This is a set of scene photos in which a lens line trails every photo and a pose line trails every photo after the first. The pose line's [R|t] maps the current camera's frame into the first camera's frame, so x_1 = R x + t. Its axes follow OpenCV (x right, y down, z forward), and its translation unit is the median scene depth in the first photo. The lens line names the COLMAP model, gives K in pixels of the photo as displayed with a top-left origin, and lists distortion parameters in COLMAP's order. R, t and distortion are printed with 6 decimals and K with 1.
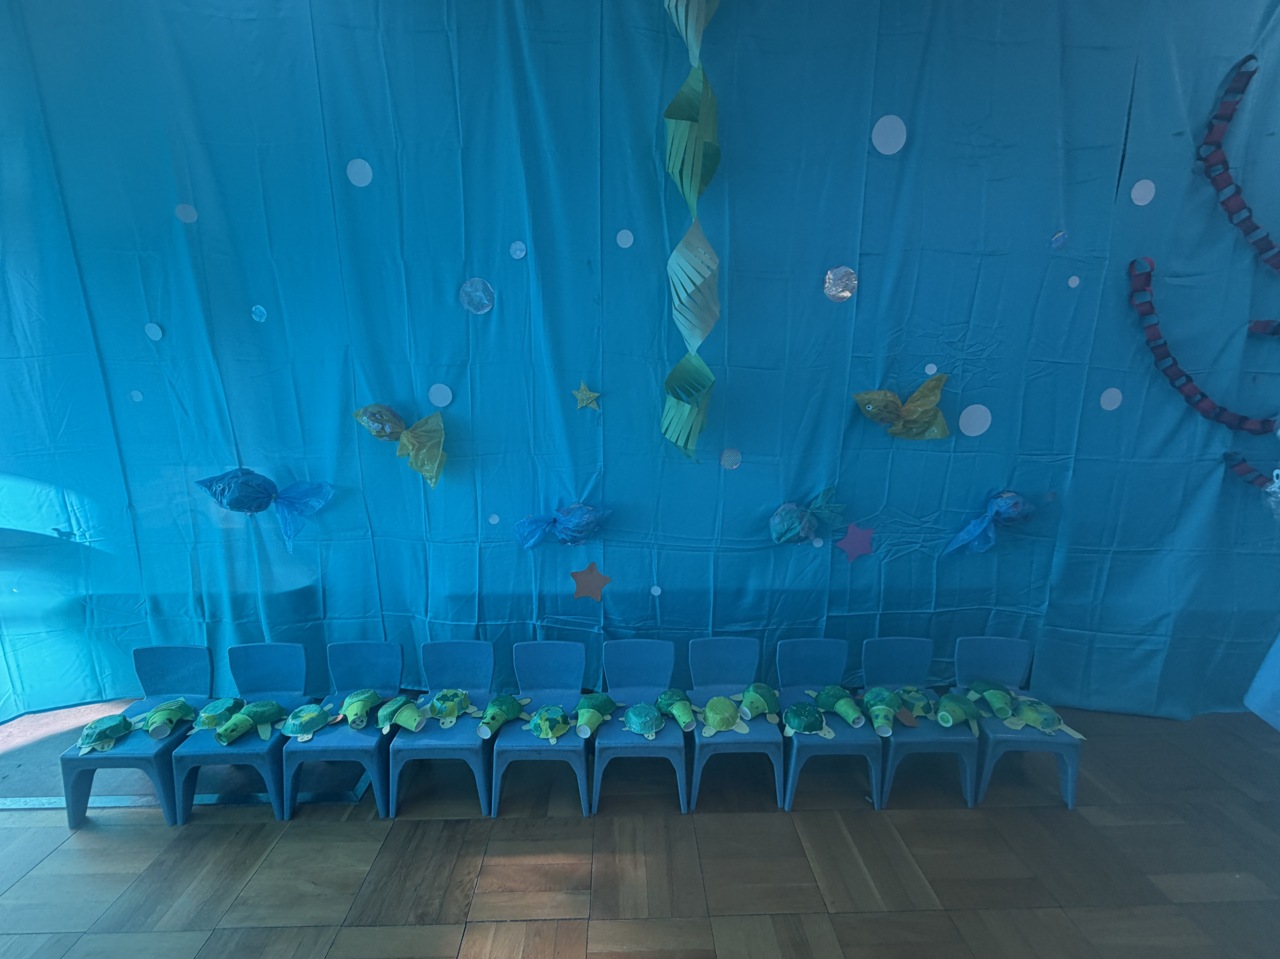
lens RADIAL K [[506.8, 0, 634.1], [0, 506.8, 477.5], [0, 0, 1]] dist [-0.000999, 0.000342]
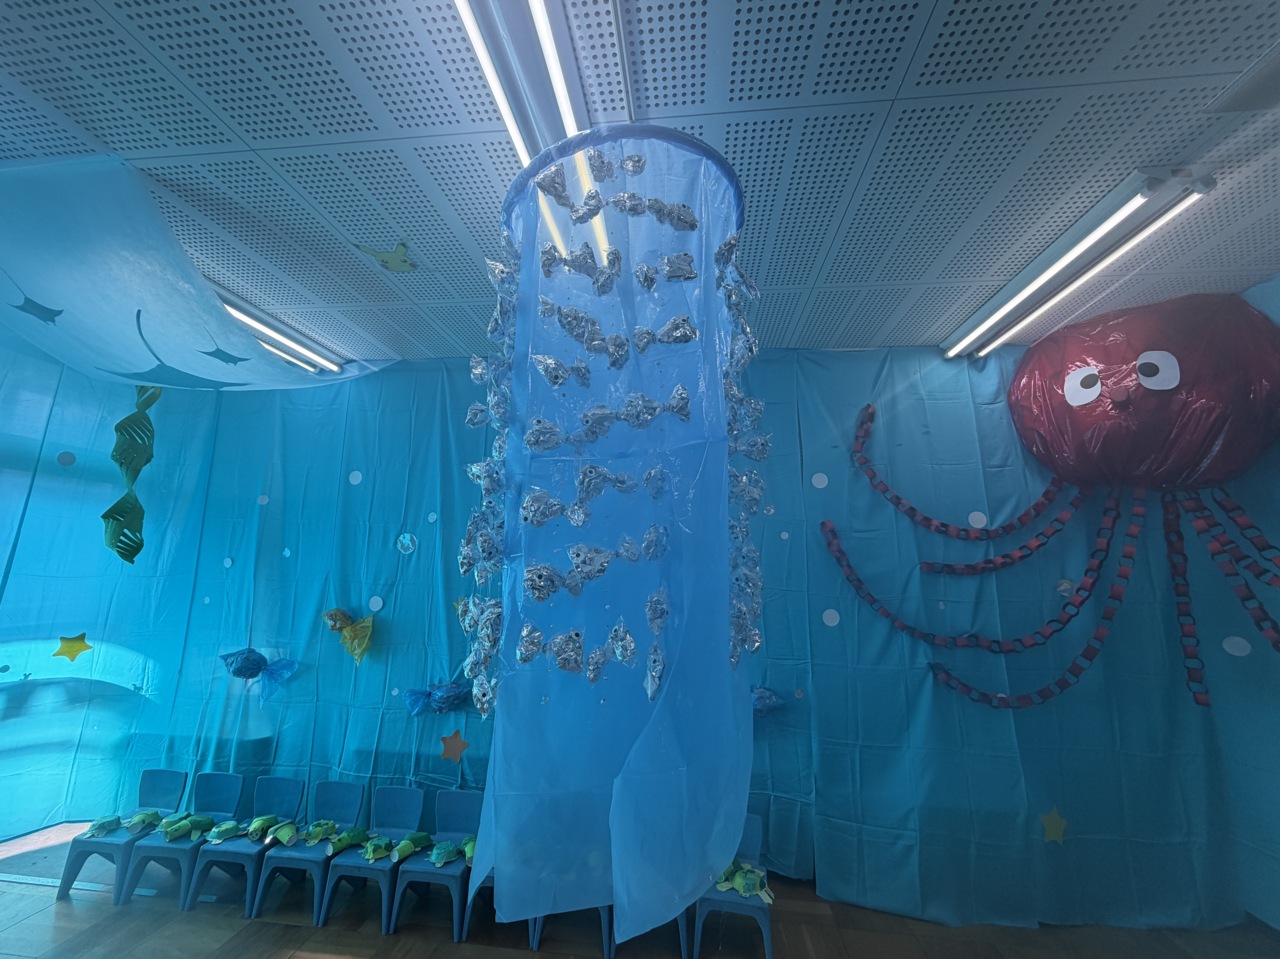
lens RADIAL K [[506.8, 0, 636.8], [0, 506.8, 478.4], [0, 0, 1]] dist [-0.000999, 0.000342]
pose [[0.989595, -0.012273, -0.143353, 0.663258], [-0.041700, 0.929125, -0.367407, 0.020514], [0.137702, 0.369562, 0.918946, -0.485907]]
